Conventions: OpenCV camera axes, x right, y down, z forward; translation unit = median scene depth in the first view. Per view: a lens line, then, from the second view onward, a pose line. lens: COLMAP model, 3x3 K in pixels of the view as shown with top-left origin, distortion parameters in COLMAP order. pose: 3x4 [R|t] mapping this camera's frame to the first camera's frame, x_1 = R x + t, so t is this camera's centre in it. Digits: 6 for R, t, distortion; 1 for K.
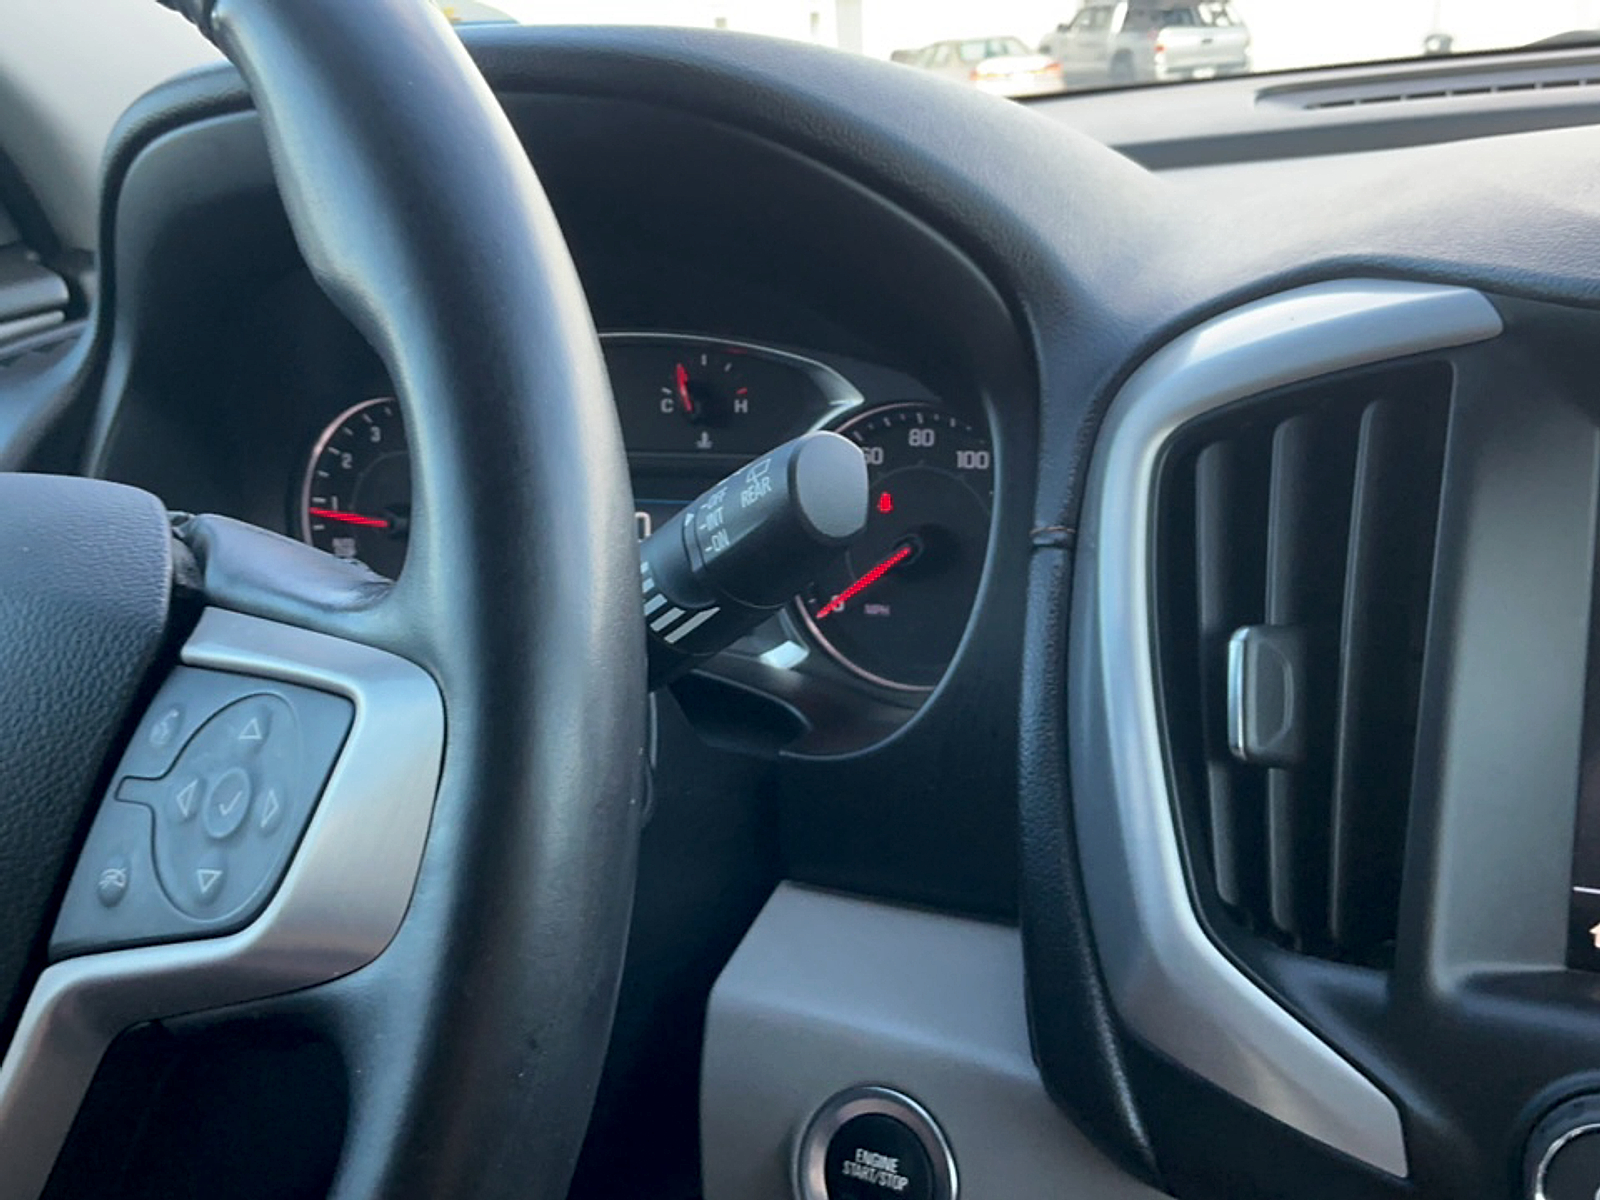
lens RADIAL K [[1728.1, 0, 797.3], [0, 1728.1, 608.6], [0, 0, 1]] dist [0.038972, 0.000000]
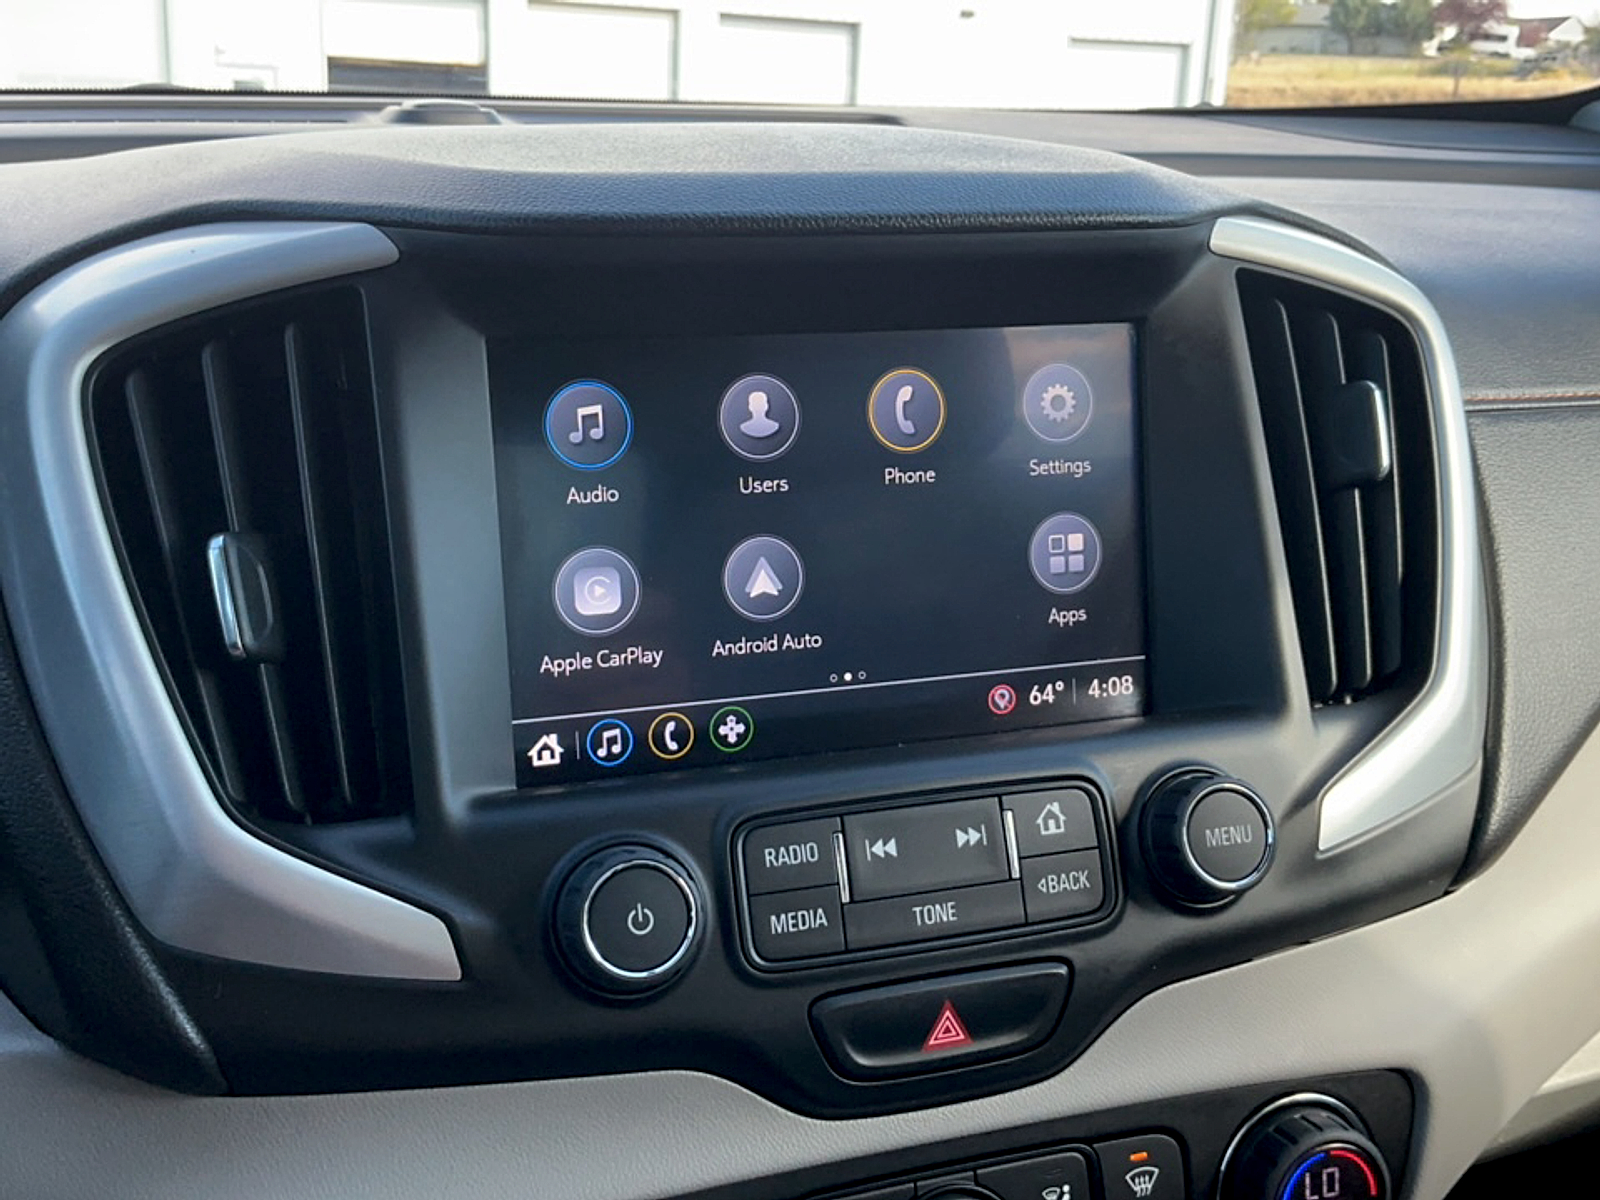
lens RADIAL K [[1728.1, 0, 808.0], [0, 1728.1, 601.8], [0, 0, 1]] dist [0.038972, 0.000000]
pose [[0.648506, -0.108718, 0.753405, -0.271432], [0.156308, 0.987676, 0.007980, 0.086841], [-0.744988, 0.112588, 0.657508, 0.040946]]
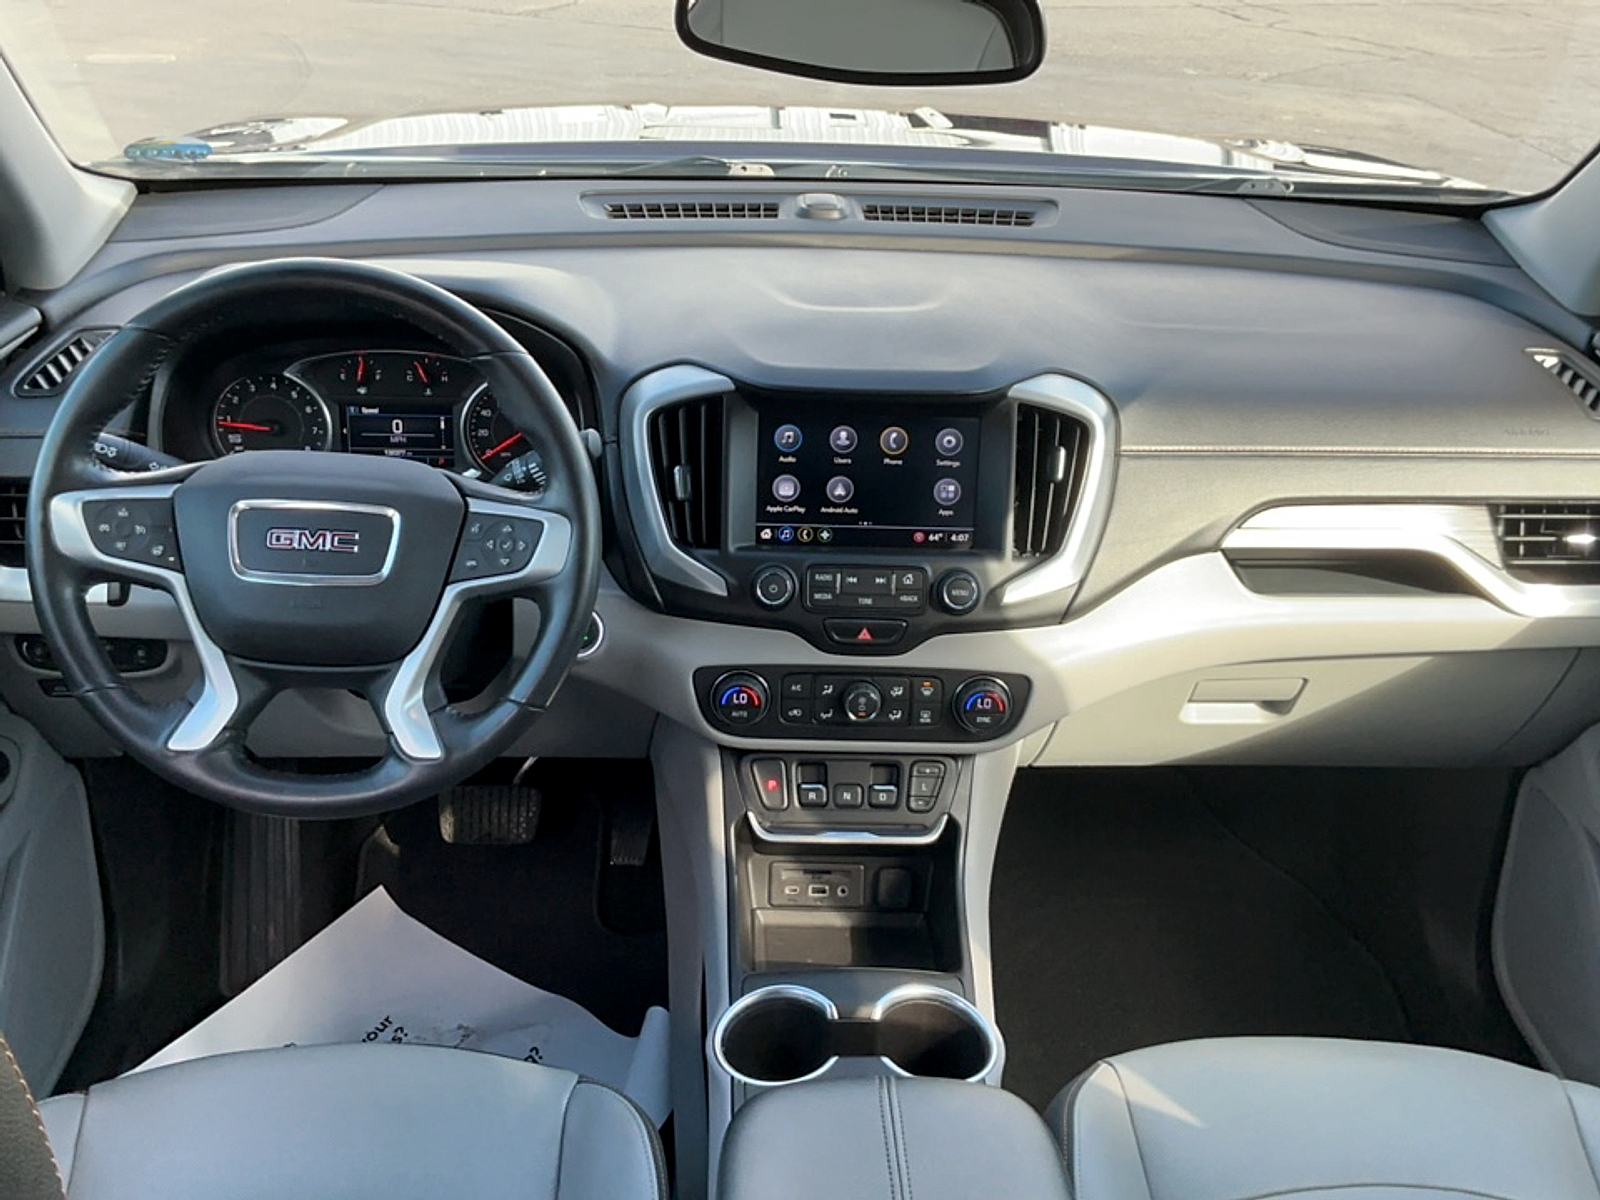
lens RADIAL K [[1728.1, 0, 814.7], [0, 1728.1, 583.3], [0, 0, 1]] dist [0.038972, 0.000000]
pose [[0.849428, -0.121968, 0.513416, -1.297927], [0.041017, 0.985240, 0.166194, -0.312764], [-0.526109, -0.120111, 0.841893, -2.112326]]
